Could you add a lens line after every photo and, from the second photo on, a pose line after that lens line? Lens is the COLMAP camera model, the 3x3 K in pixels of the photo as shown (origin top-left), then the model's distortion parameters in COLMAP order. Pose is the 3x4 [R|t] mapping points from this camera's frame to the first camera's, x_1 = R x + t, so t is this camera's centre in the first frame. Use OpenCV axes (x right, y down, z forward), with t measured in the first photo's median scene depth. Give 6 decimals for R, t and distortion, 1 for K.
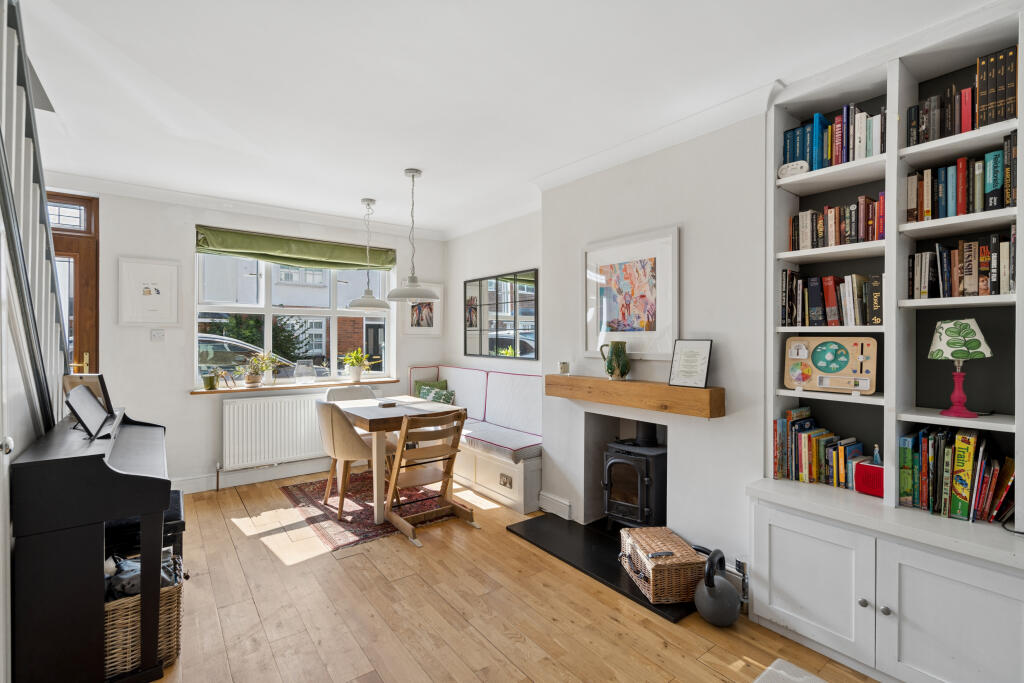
lens RADIAL K [[458.4, 0, 513.6], [0, 458.4, 339.9], [0, 0, 1]] dist [-0.000109, -0.000046]
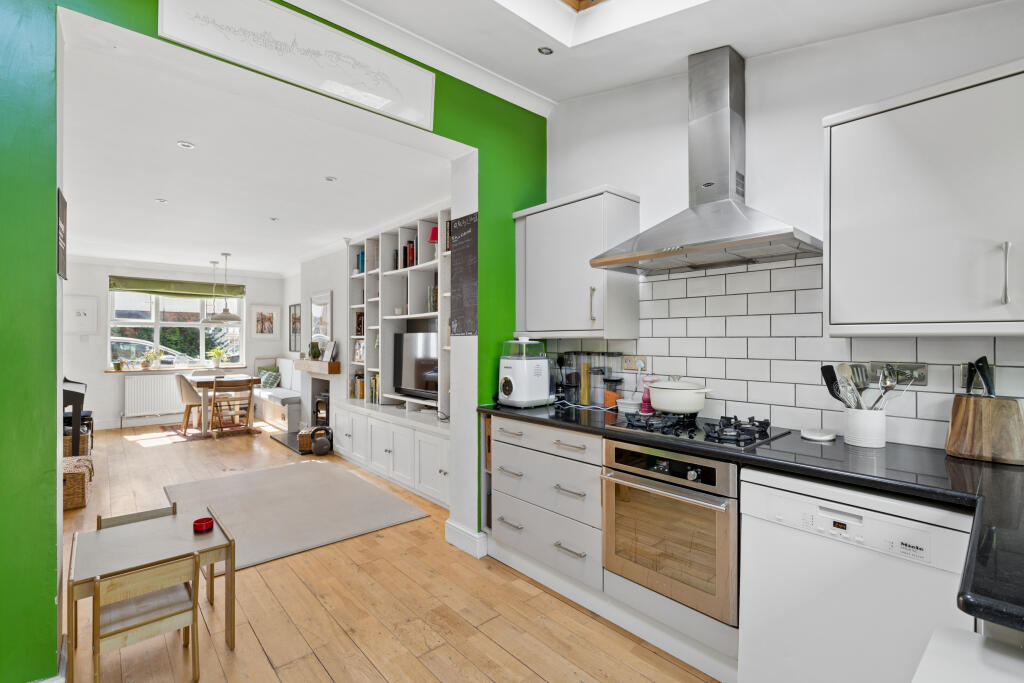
lens RADIAL K [[458.4, 0, 511.4], [0, 458.4, 339.2], [0, 0, 1]] dist [-0.000109, -0.000046]
pose [[0.997389, 0.001760, 0.072197, 0.681398], [-0.001212, 0.999970, -0.007628, 0.002796], [-0.072209, 0.007520, 0.997361, -0.816222]]
